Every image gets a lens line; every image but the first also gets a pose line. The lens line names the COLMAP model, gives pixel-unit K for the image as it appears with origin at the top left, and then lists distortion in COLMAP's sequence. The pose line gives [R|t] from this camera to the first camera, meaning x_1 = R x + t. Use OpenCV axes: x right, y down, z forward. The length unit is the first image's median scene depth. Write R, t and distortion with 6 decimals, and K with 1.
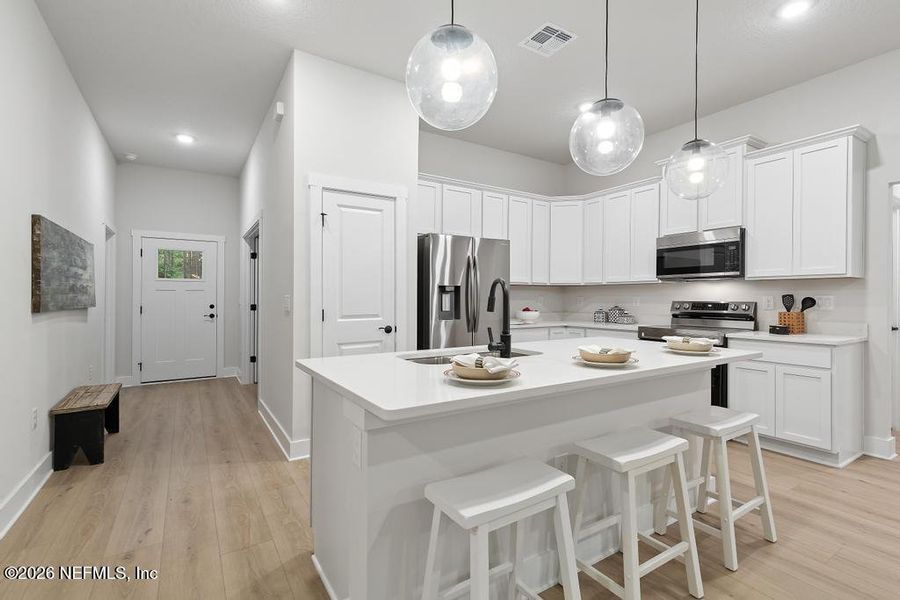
lens RADIAL K [[412.1, 0, 451.0], [0, 412.1, 291.9], [0, 0, 1]] dist [0.000829, 0.000063]
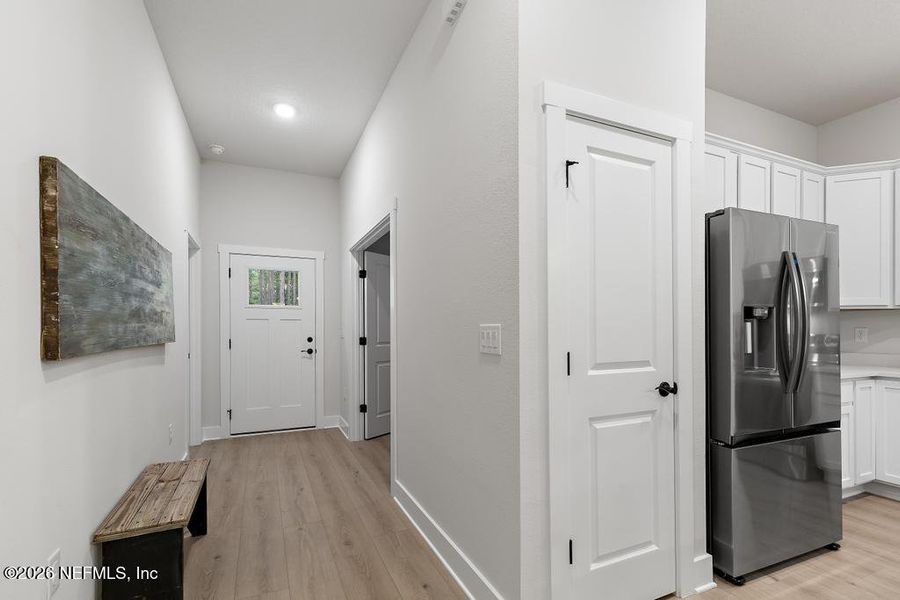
lens RADIAL K [[412.8, 0, 445.6], [0, 412.8, 328.0], [0, 0, 1]] dist [0.002600, -0.000081]
pose [[0.988602, -0.000082, -0.150550, -0.328526], [0.001973, 0.999921, 0.012414, 0.005476], [0.150537, -0.012569, 0.988524, 0.408840]]
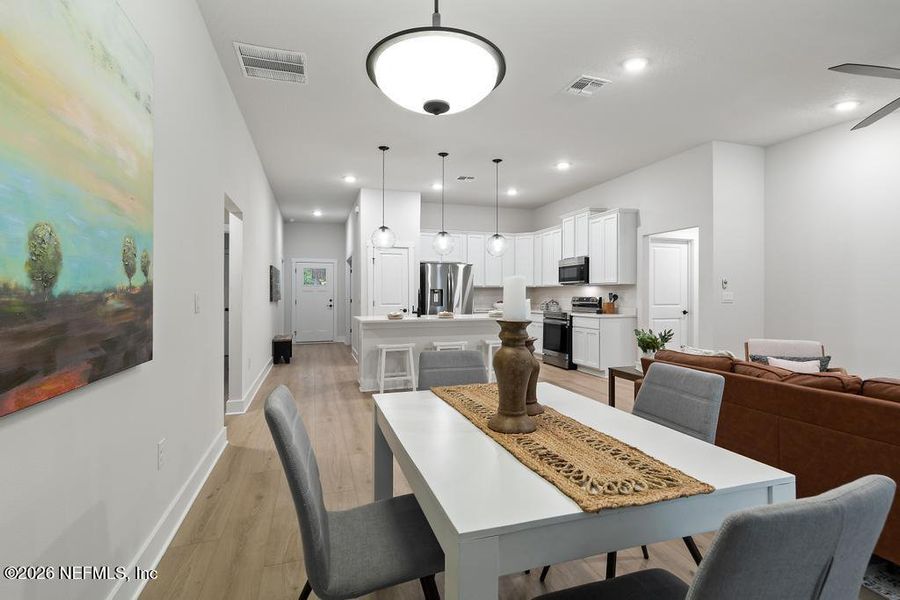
lens RADIAL K [[422.3, 0, 452.2], [0, 422.3, 284.4], [0, 0, 1]] dist [-0.000782, -0.000048]
pose [[0.968376, -0.009570, -0.249314, 0.582490], [0.007101, 0.999916, -0.010801, -0.015294], [0.249396, 0.008689, 0.968363, -0.965951]]
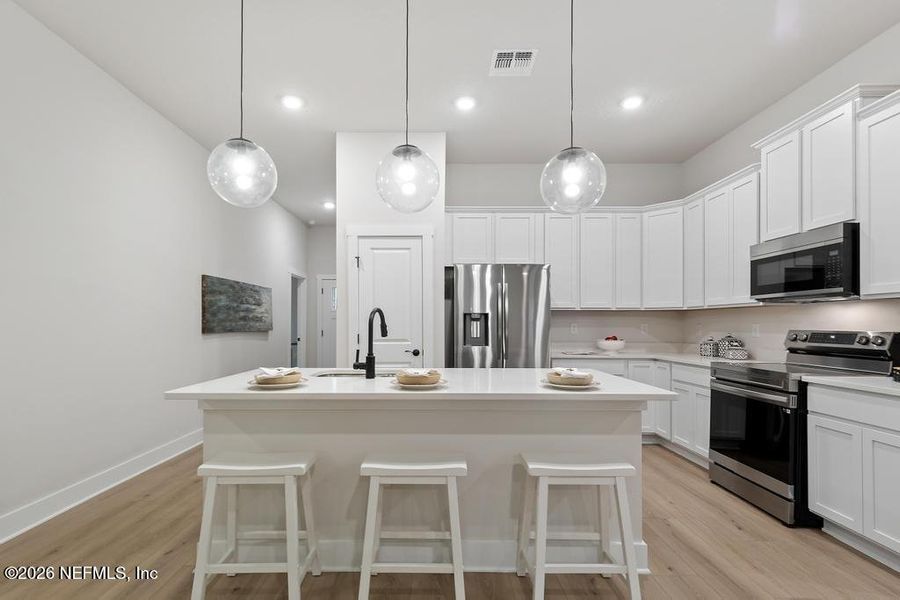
lens RADIAL K [[425.4, 0, 437.8], [0, 425.4, 314.7], [0, 0, 1]] dist [0.000044, -0.000129]
pose [[0.841116, -0.010710, -0.540749, 0.502295], [0.006150, 0.999929, -0.010238, -0.000612], [0.540820, 0.005286, 0.841122, 0.043444]]
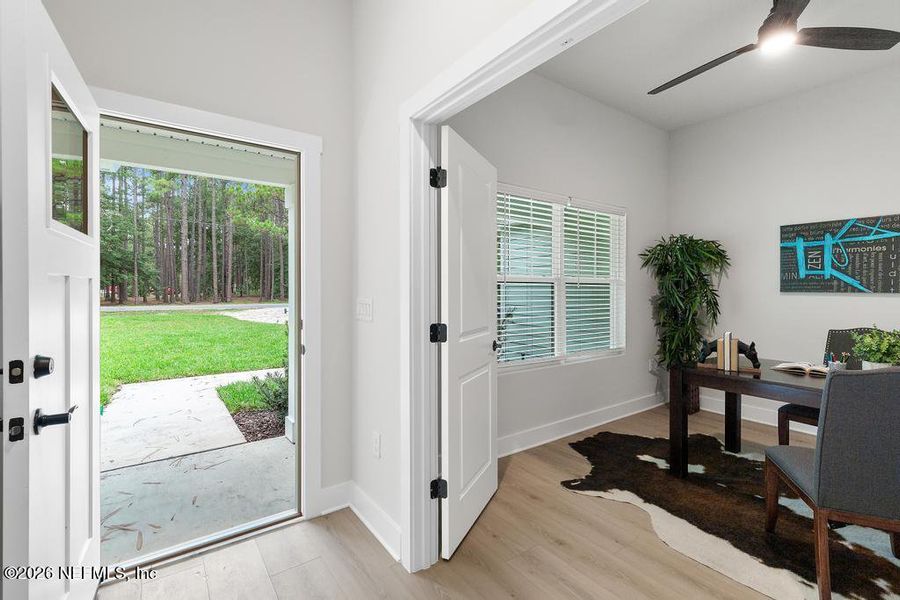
lens RADIAL K [[412.1, 0, 451.0], [0, 412.1, 291.9], [0, 0, 1]] dist [0.000829, 0.000063]
pose [[0.998565, 0.014700, 0.051497, -0.757183], [-0.015212, 0.999838, 0.009570, 0.001852], [-0.051348, -0.010340, 0.998627, 1.040673]]
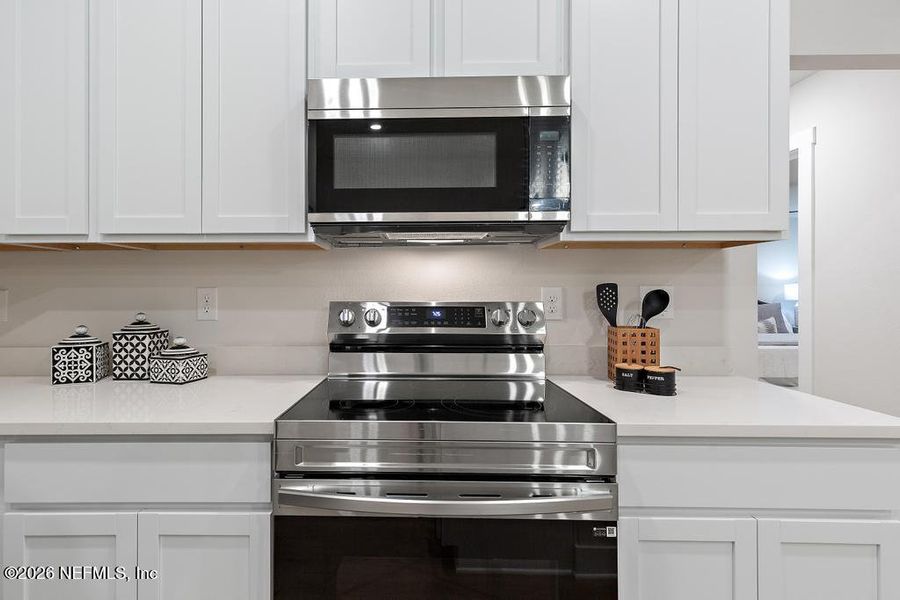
lens RADIAL K [[425.0, 0, 413.0], [0, 425.0, 295.6], [0, 0, 1]] dist [-0.000612, -0.000133]
pose [[0.559132, -0.004392, 0.829067, 0.343027], [-0.007523, 0.999918, 0.010371, 0.015504], [-0.829045, -0.012036, 0.559053, 0.893806]]
